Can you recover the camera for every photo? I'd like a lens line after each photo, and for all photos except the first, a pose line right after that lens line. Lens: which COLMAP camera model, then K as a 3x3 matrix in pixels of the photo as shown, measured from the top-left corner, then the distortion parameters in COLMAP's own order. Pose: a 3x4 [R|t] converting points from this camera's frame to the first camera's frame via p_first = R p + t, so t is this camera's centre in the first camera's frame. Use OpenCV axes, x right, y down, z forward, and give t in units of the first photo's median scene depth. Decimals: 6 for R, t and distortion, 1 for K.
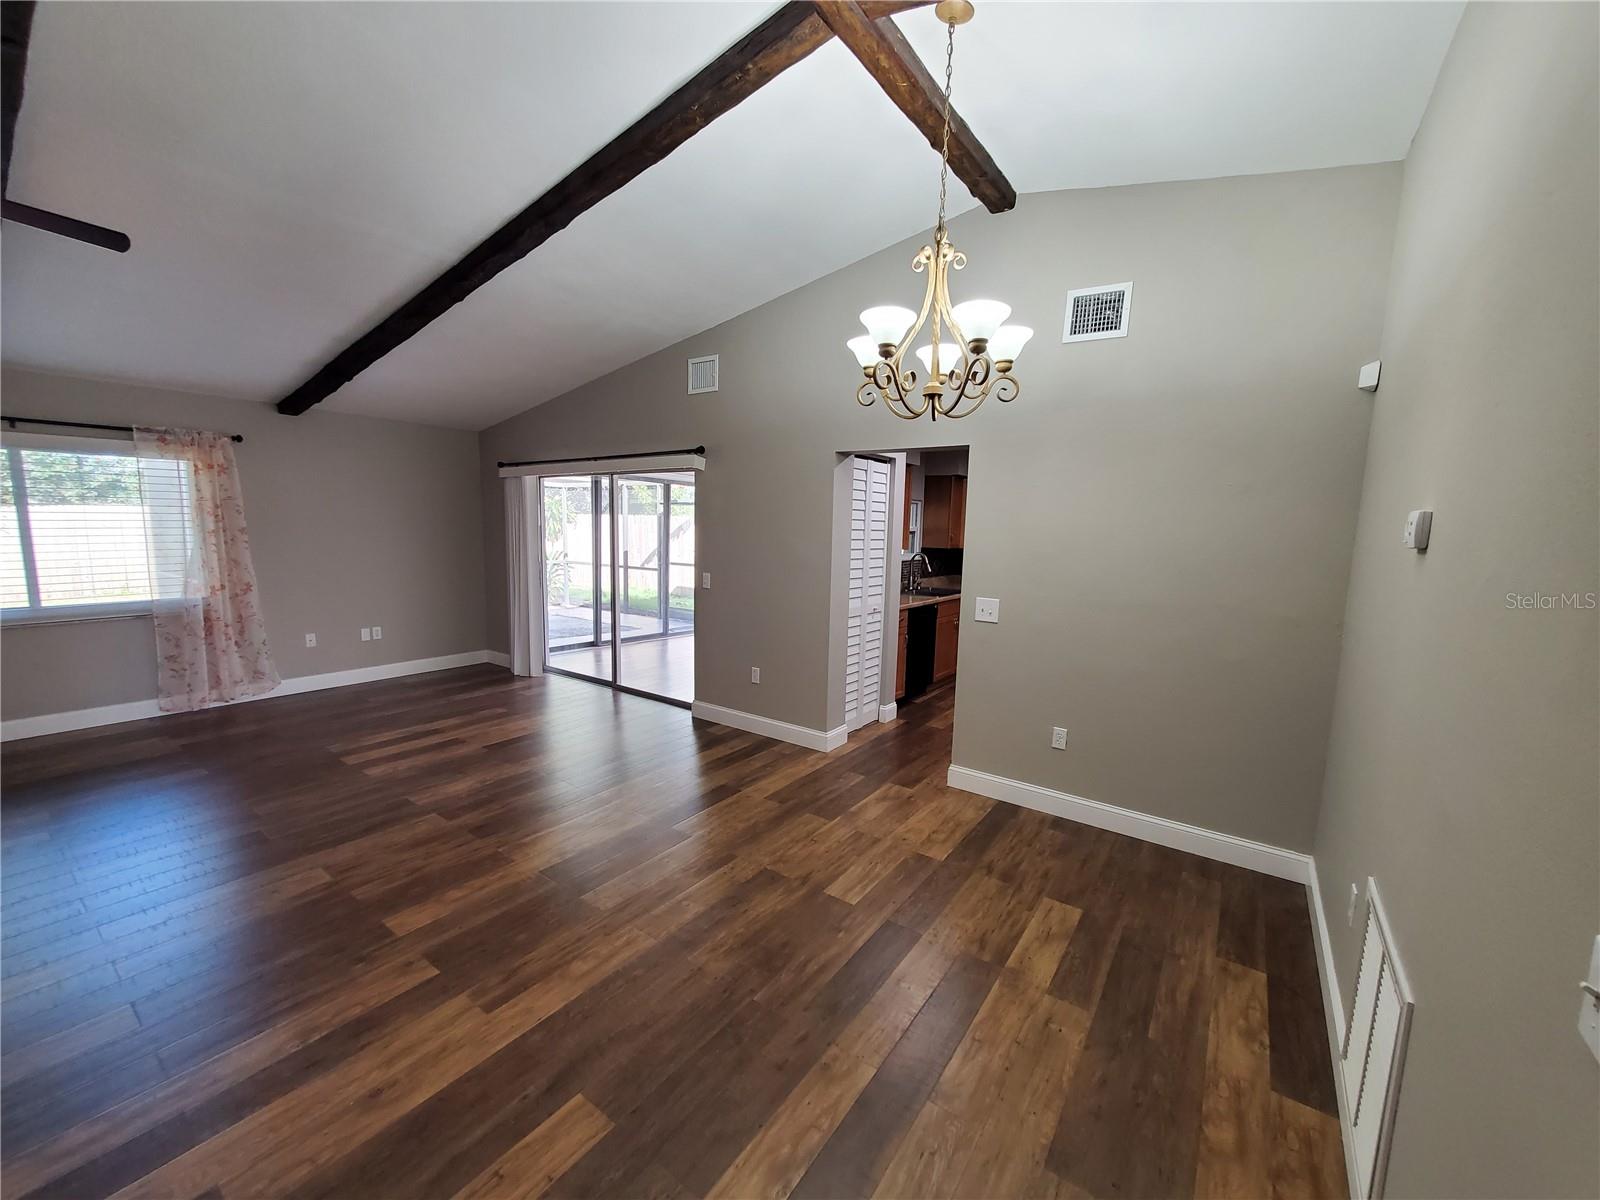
lens RADIAL K [[630.5, 0, 803.9], [0, 630.5, 607.2], [0, 0, 1]] dist [-0.010383, 0.000830]
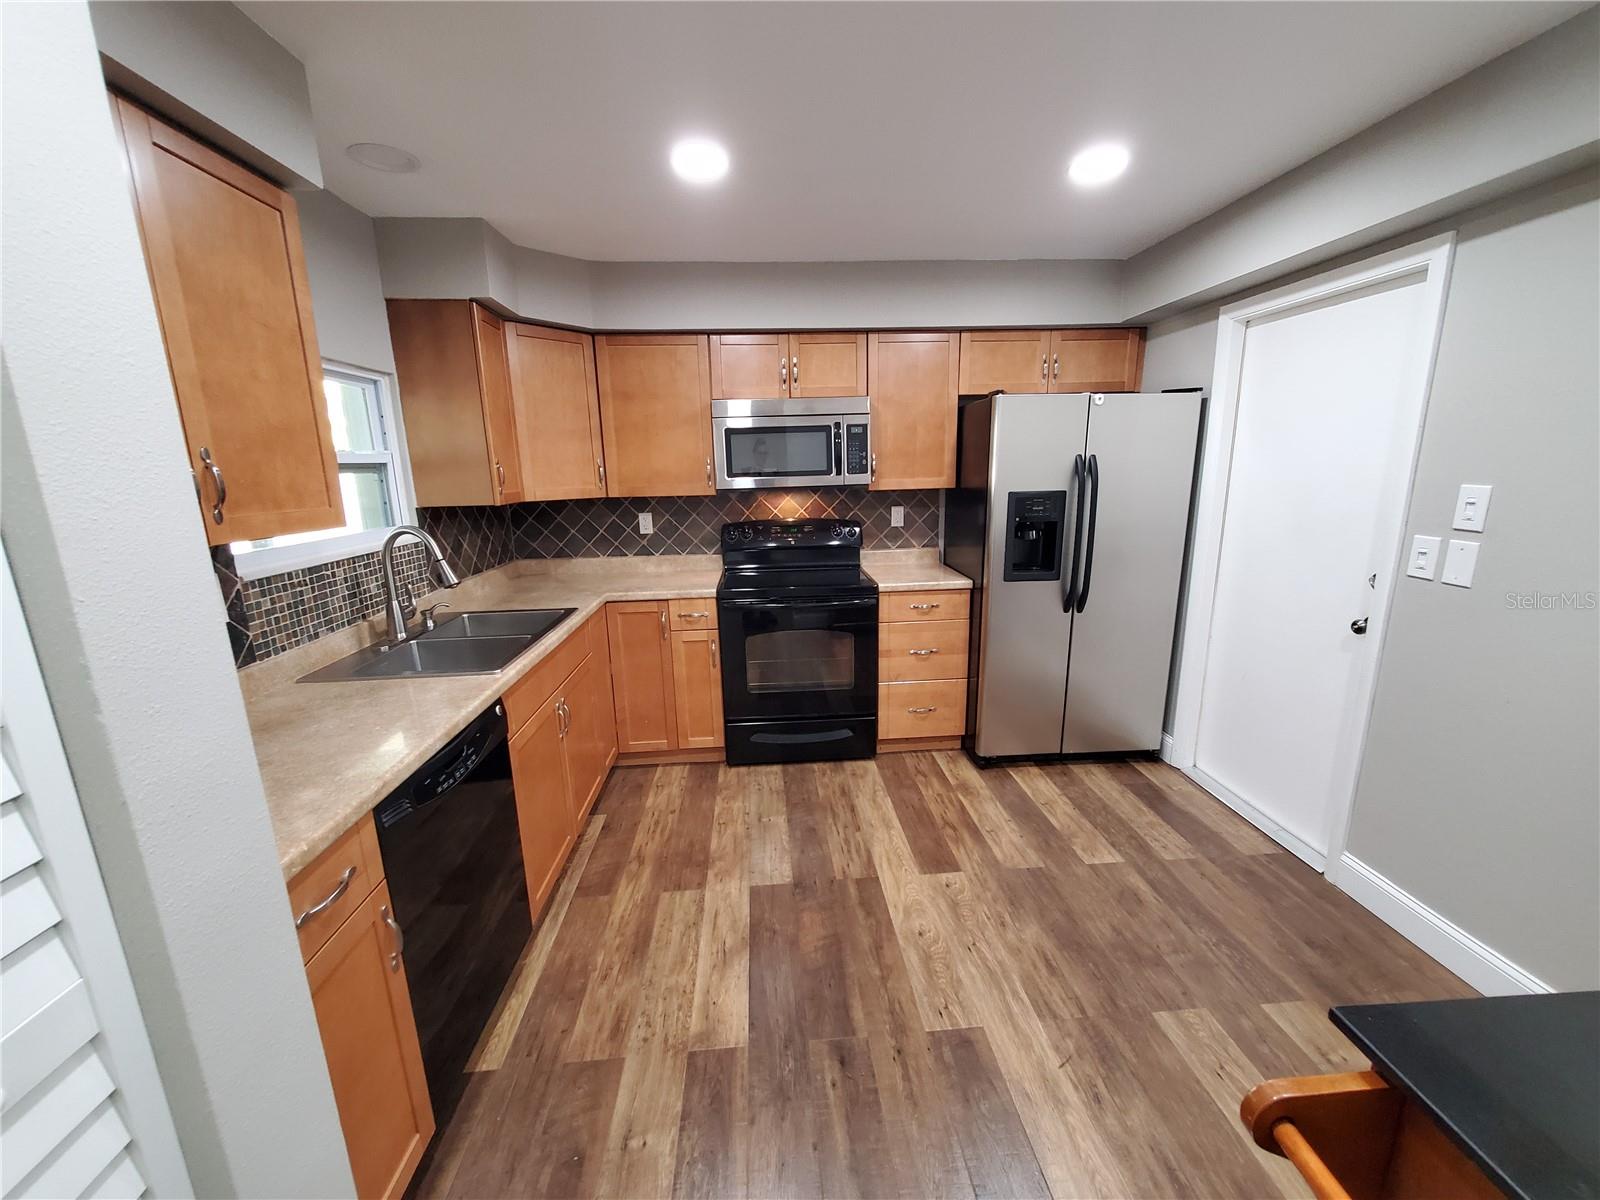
lens RADIAL K [[630.5, 0, 807.7], [0, 630.5, 599.0], [0, 0, 1]] dist [-0.010383, 0.000830]
pose [[0.778545, -0.185423, 0.599571, 0.141199], [0.128171, 0.982199, 0.137323, -0.066587], [-0.614361, -0.030065, 0.788452, 0.613946]]
